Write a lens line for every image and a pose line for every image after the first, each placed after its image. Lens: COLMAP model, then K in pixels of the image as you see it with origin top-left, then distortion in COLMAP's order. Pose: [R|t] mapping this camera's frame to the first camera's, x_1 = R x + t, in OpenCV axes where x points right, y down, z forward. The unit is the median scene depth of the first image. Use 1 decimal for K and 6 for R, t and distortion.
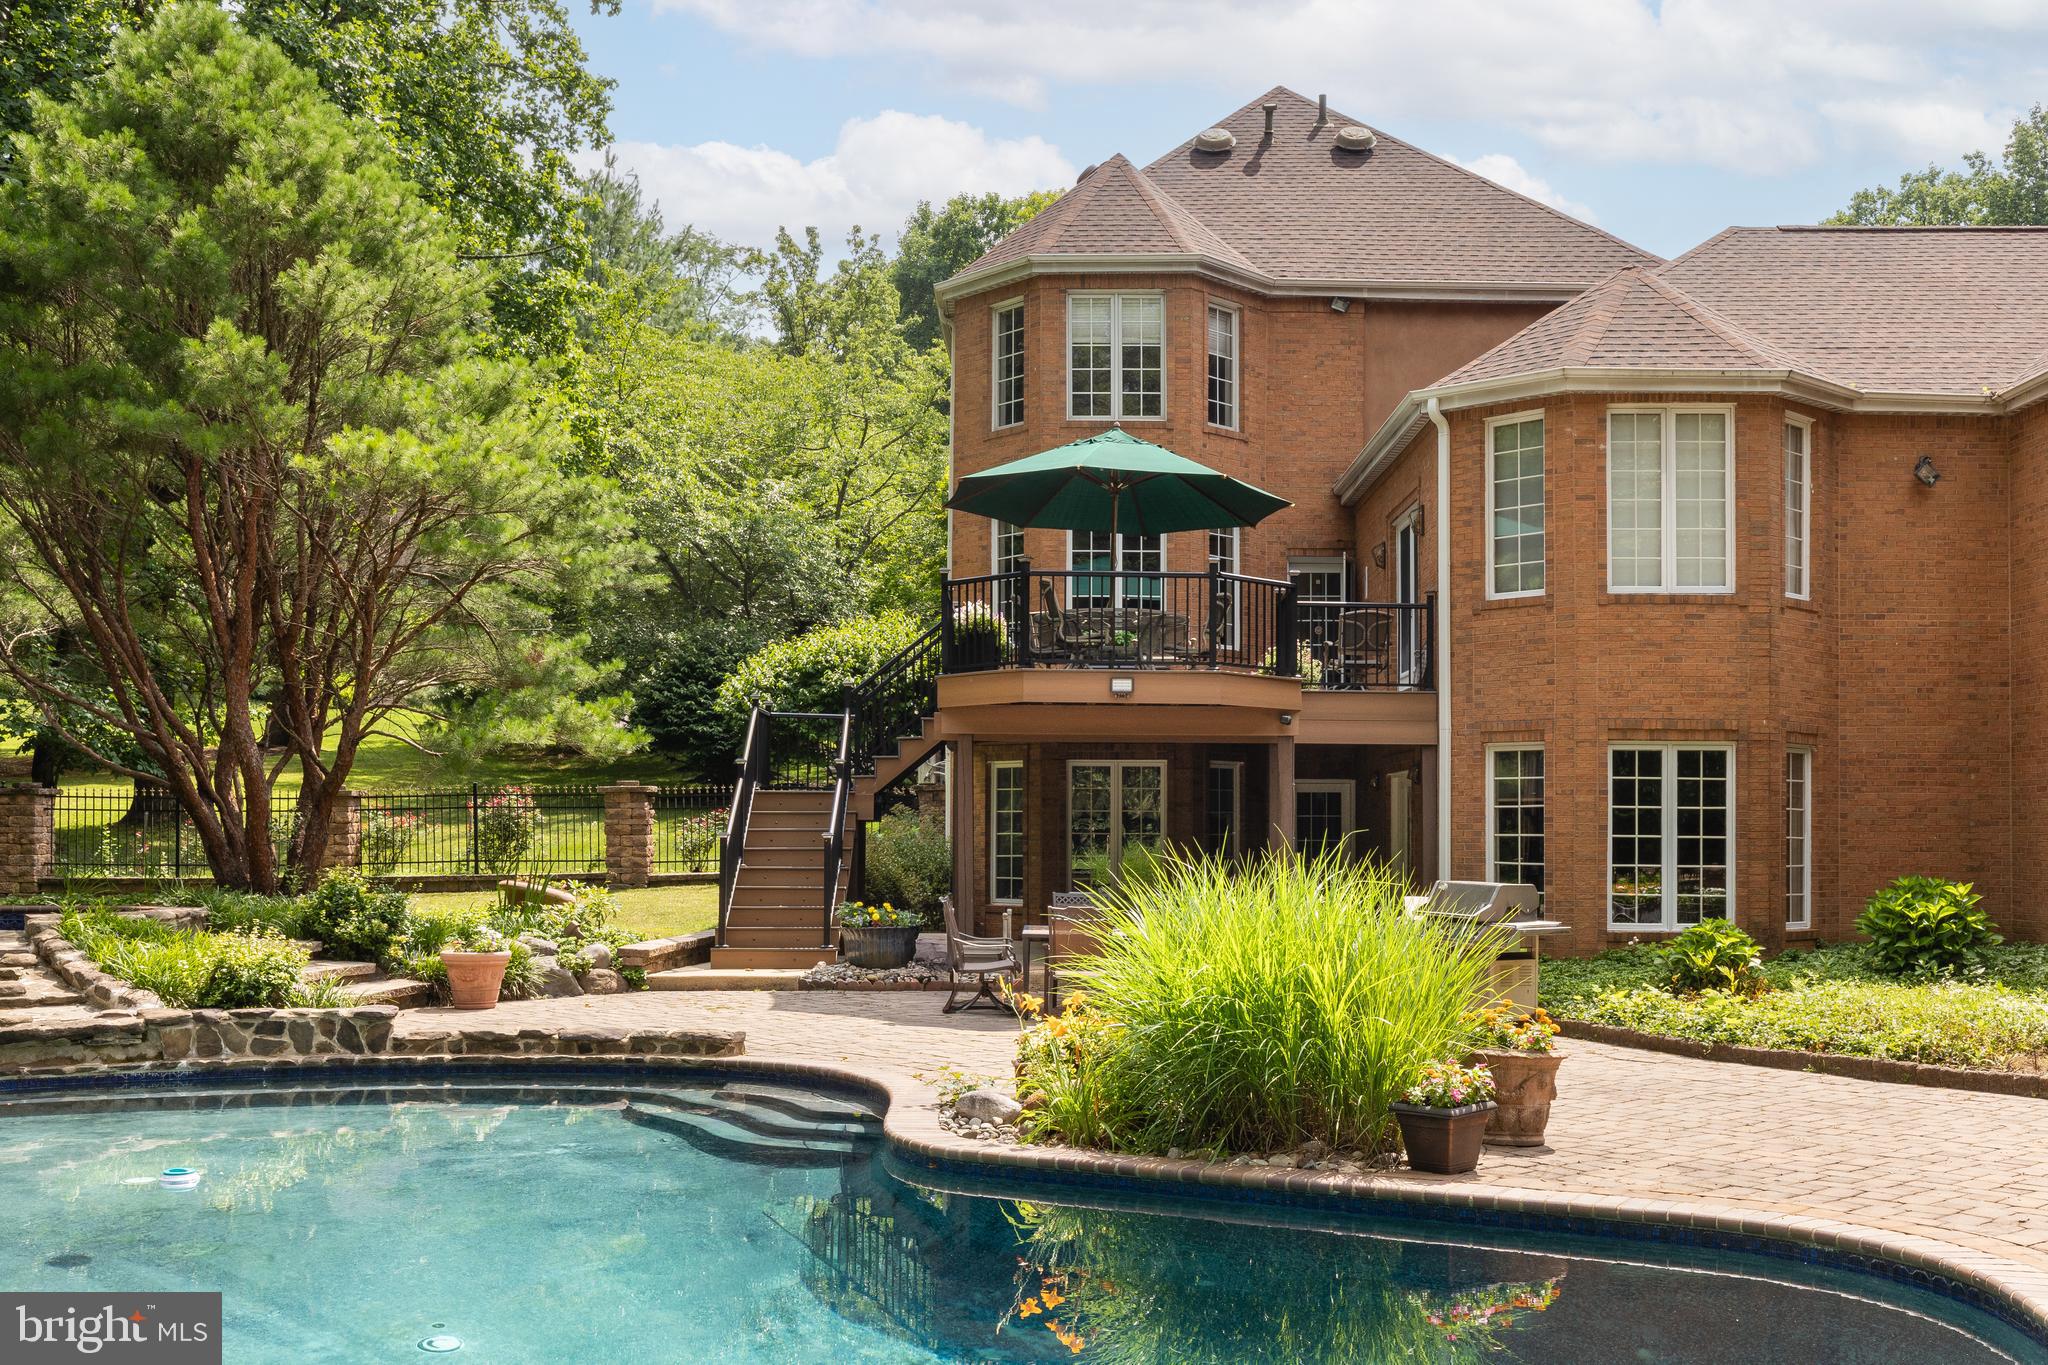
lens RADIAL K [[2011.4, 0, 1086.8], [0, 2011.4, 771.7], [0, 0, 1]] dist [0.013948, 0.008238]
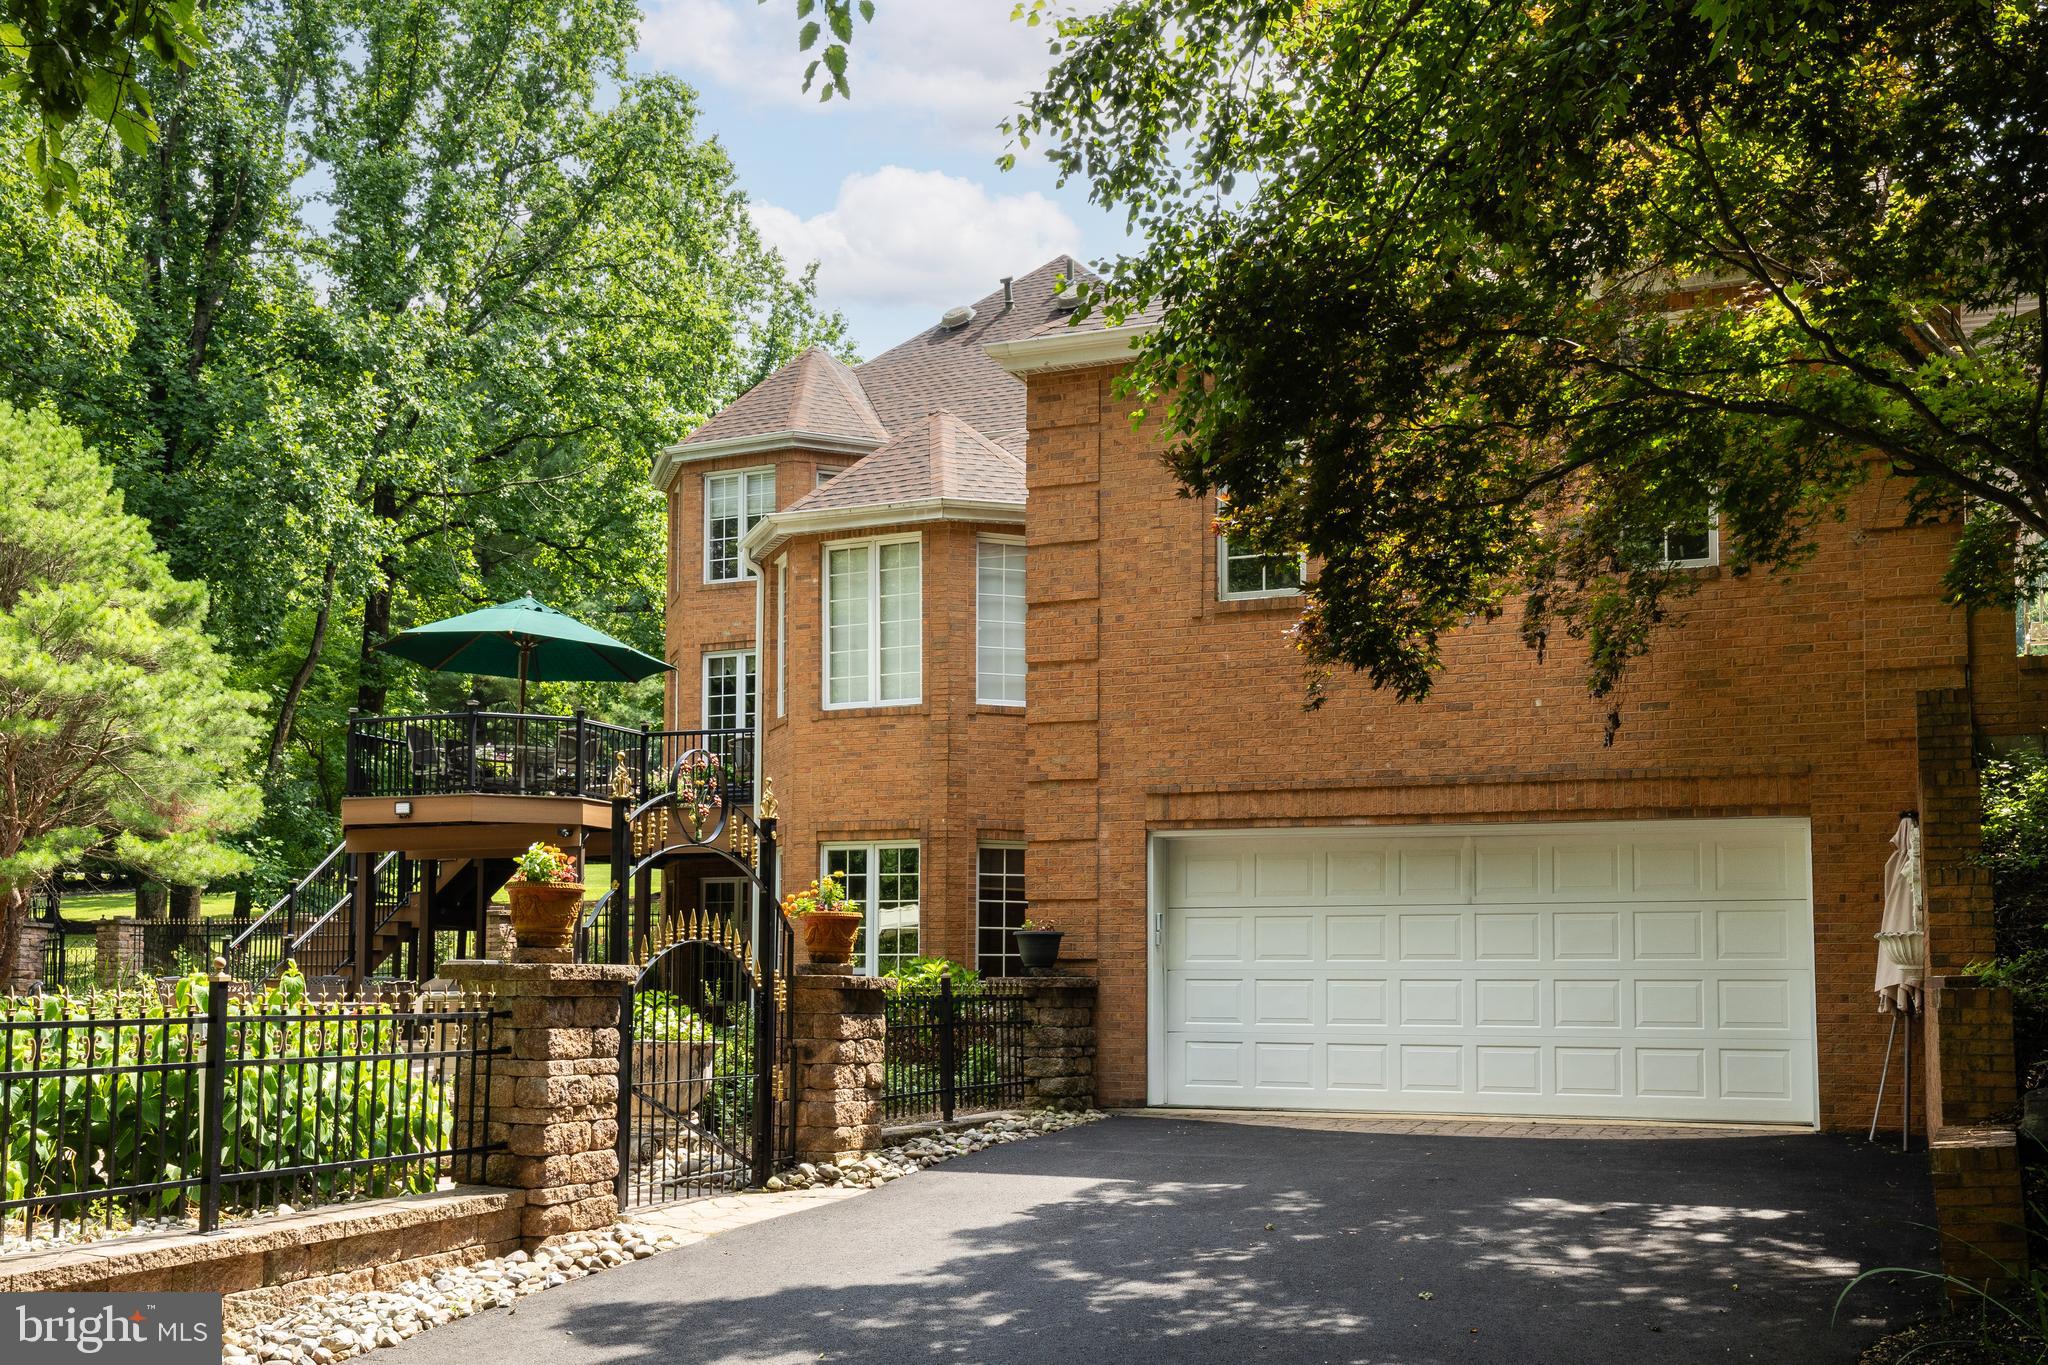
lens RADIAL K [[2039.2, 0, 1041.5], [0, 2039.2, 815.4], [0, 0, 1]] dist [0.033336, -0.011619]
pose [[0.910940, -0.036477, -0.410922, 0.832809], [0.013674, 0.998206, -0.058296, 0.037223], [0.412311, 0.047486, 0.909805, 0.023799]]
